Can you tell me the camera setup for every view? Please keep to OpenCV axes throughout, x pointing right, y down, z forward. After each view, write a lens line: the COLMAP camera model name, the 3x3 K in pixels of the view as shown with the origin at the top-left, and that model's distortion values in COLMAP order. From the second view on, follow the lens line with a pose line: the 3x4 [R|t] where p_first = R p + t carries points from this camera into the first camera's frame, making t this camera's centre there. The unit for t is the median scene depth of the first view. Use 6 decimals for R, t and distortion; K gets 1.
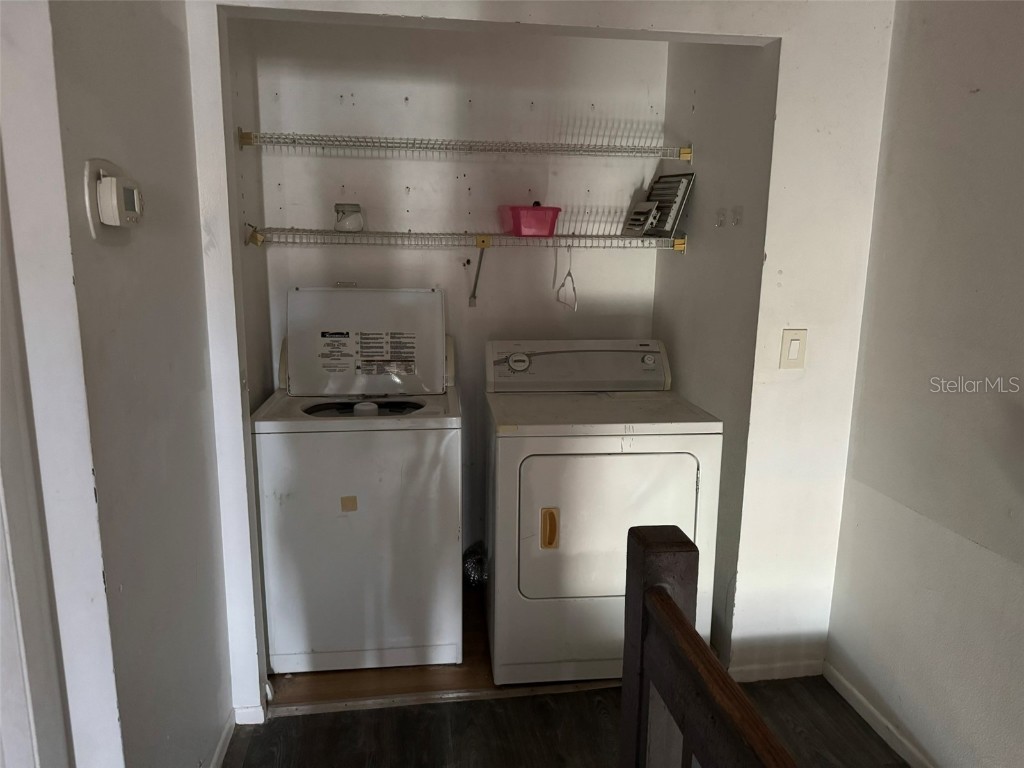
lens RADIAL K [[713.3, 0, 516.3], [0, 713.3, 386.3], [0, 0, 1]] dist [-0.033671, -0.016530]
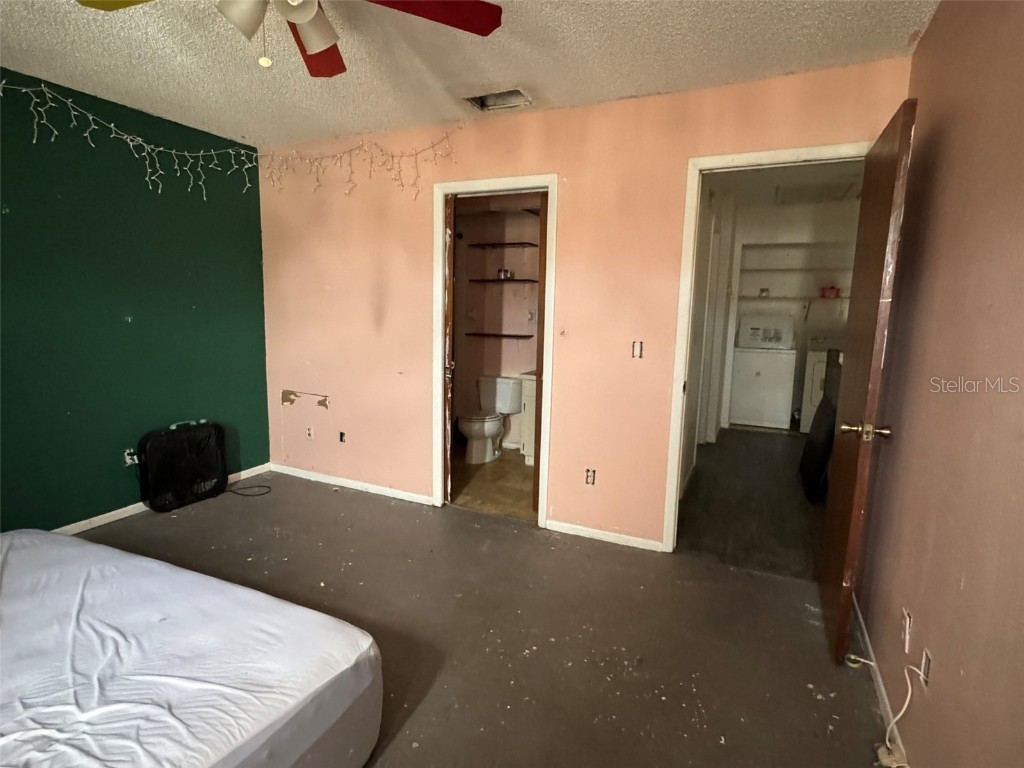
lens RADIAL K [[545.6, 0, 503.9], [0, 545.6, 391.9], [0, 0, 1]] dist [-0.001938, -0.001886]
pose [[0.836674, 0.087726, -0.540629, 0.149597], [-0.112012, 0.993633, -0.012115, 0.364878], [0.536124, 0.070694, 0.841174, -1.646139]]
